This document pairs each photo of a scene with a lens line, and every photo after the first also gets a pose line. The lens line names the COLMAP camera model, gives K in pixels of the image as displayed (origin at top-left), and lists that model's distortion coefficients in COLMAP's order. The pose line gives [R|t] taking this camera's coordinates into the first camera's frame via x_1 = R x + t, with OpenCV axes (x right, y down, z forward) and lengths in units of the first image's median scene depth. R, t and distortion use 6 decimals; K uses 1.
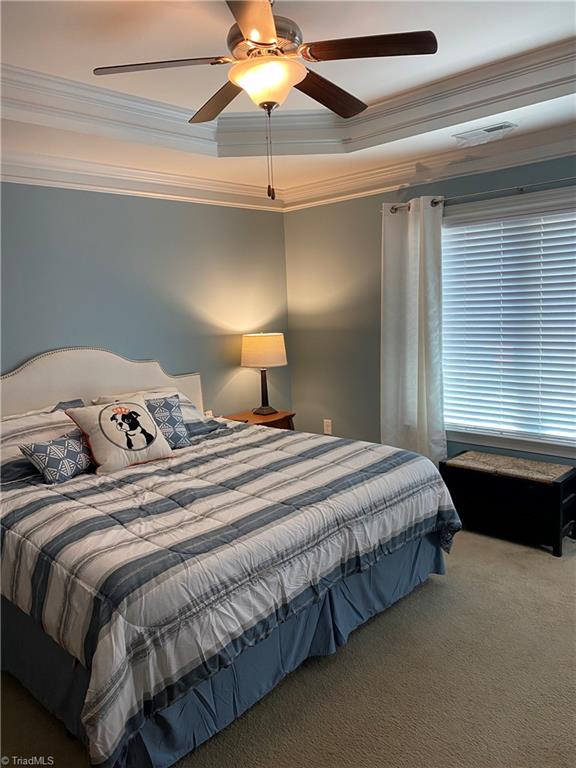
lens RADIAL K [[581.9, 0, 288.0], [0, 581.9, 384.0], [0, 0, 1]] dist [0.058707, -0.067811]
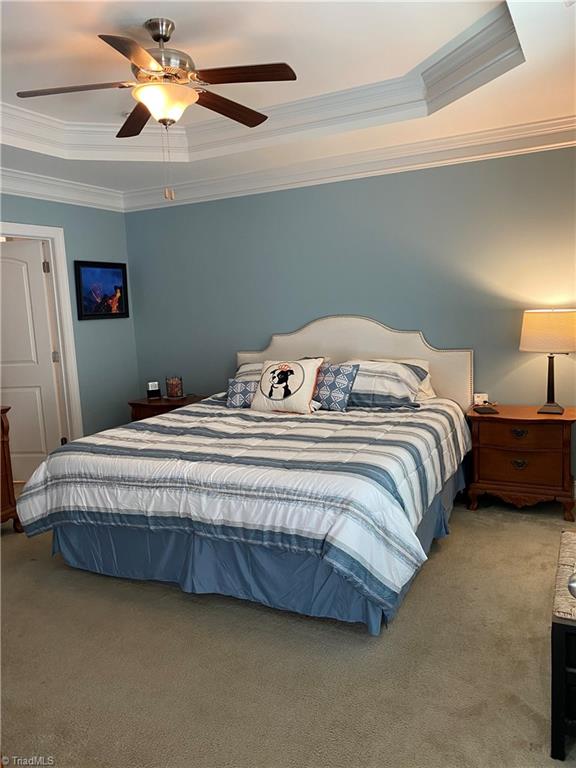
lens RADIAL K [[581.9, 0, 288.0], [0, 581.9, 384.0], [0, 0, 1]] dist [0.058707, -0.067811]
pose [[0.306649, 0.165382, -0.937345, 0.894377], [-0.099427, 0.984967, 0.141257, -0.097036], [0.946615, 0.049881, 0.318483, 0.627798]]
